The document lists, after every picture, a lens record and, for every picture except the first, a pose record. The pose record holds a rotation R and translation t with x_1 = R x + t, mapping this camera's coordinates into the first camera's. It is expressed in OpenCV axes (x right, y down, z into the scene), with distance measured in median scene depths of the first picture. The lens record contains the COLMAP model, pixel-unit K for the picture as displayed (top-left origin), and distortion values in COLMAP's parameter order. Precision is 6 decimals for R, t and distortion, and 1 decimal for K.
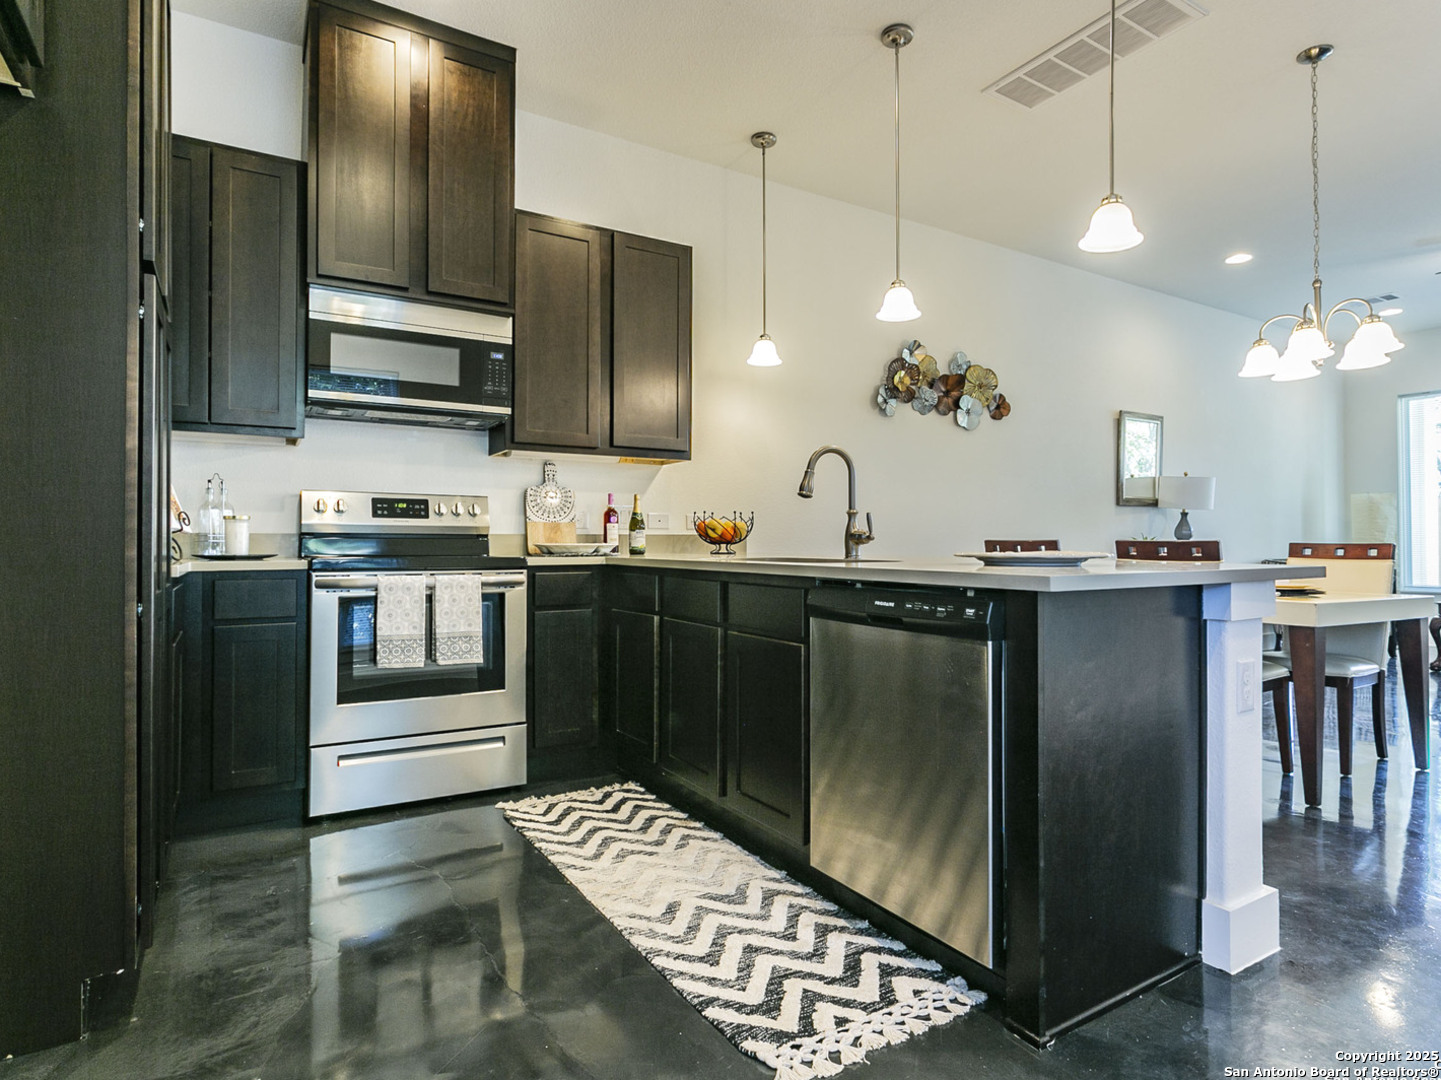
lens RADIAL K [[790.1, 0, 718.4], [0, 790.1, 532.6], [0, 0, 1]] dist [0.000048, 0.000077]
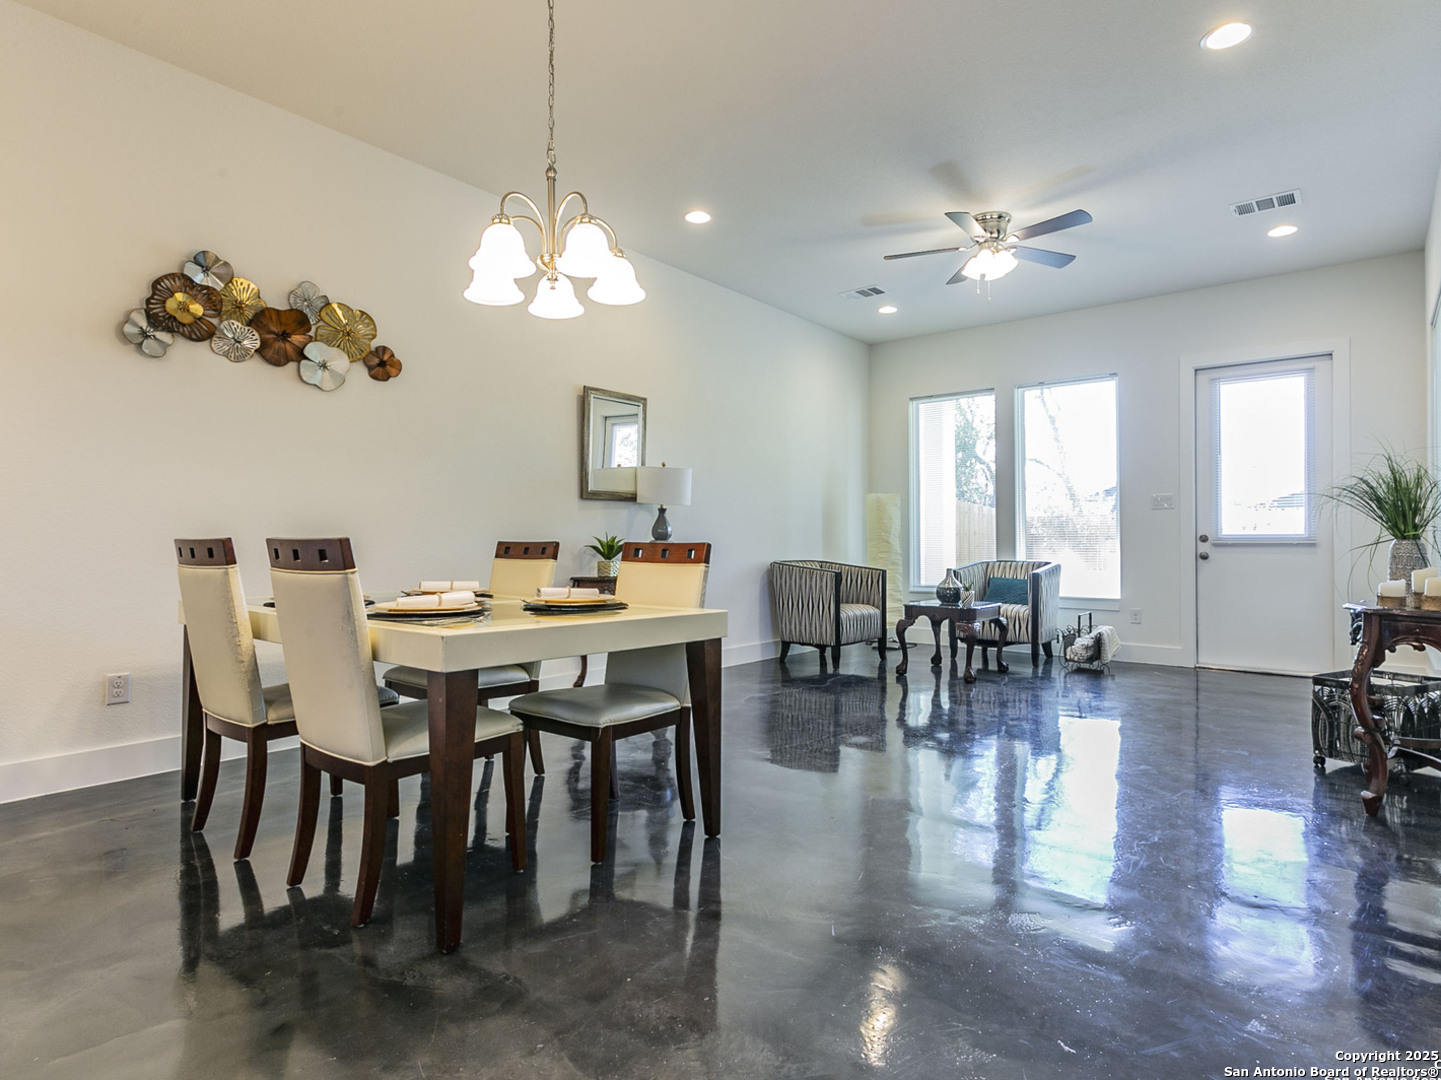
lens RADIAL K [[795.0, 0, 720.5], [0, 795.0, 540.0], [0, 0, 1]] dist [0.001363, 0.001485]
pose [[0.940120, 0.000394, 0.340842, 0.355847], [-0.002581, 0.999979, 0.005965, 0.003985], [-0.340833, -0.006488, 0.940102, 0.152462]]
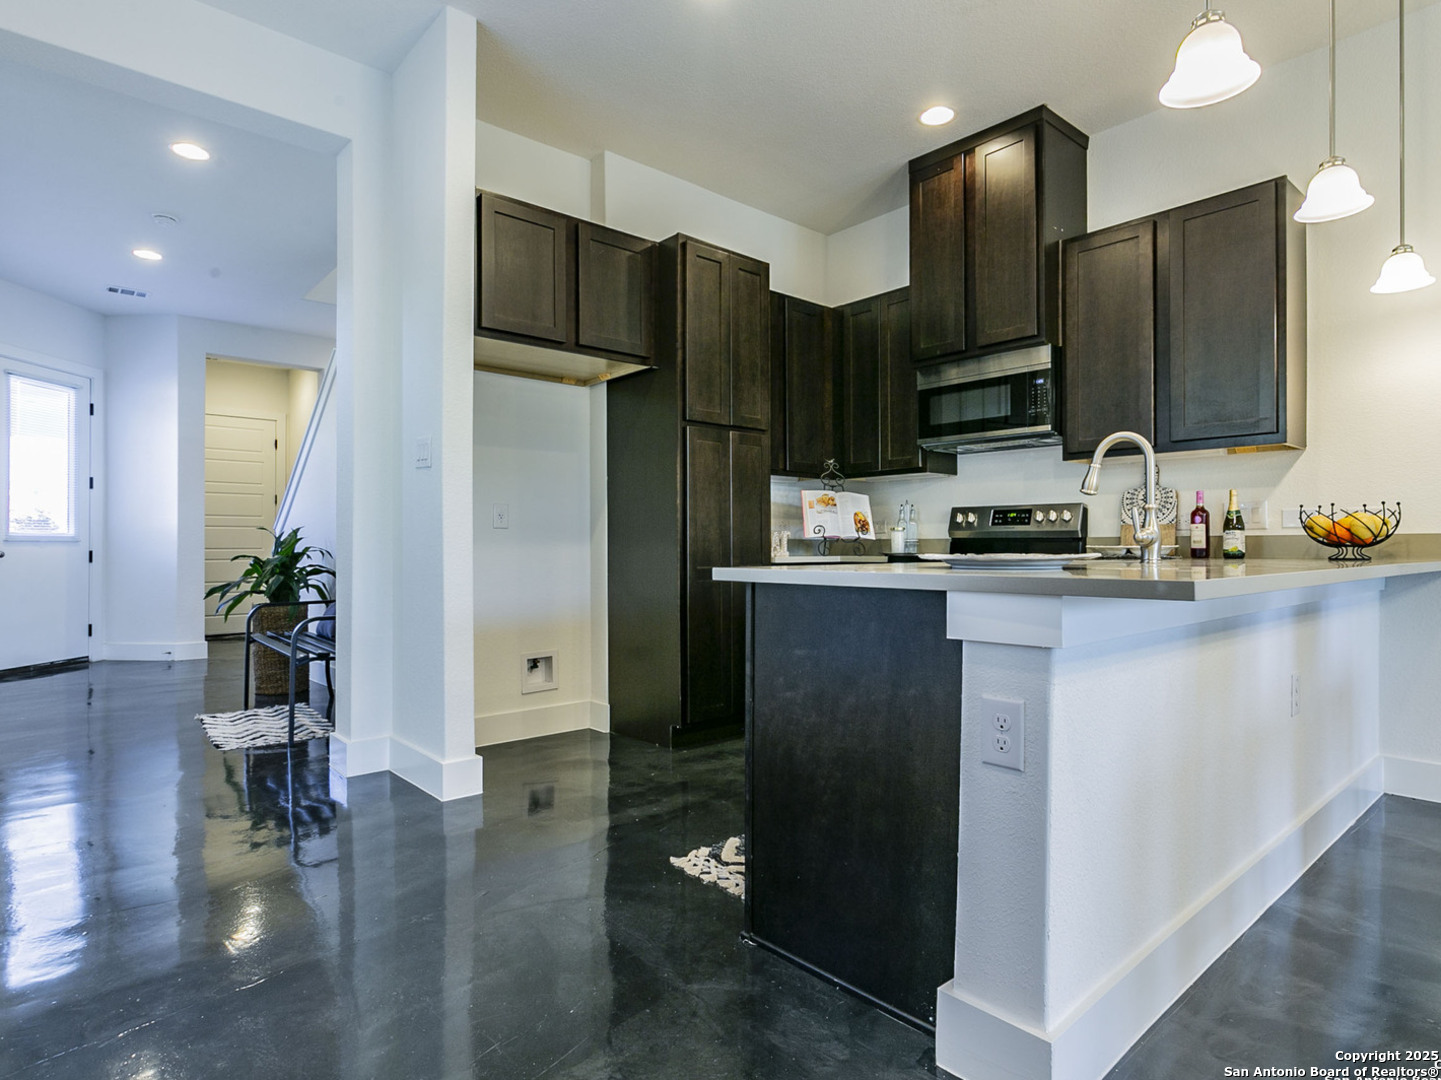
lens RADIAL K [[790.1, 0, 718.4], [0, 790.1, 532.6], [0, 0, 1]] dist [0.000048, 0.000077]
pose [[0.178876, -0.016688, -0.983730, 1.586619], [0.011883, 0.999820, -0.014801, 0.012512], [0.983800, -0.009042, 0.179042, 0.700733]]
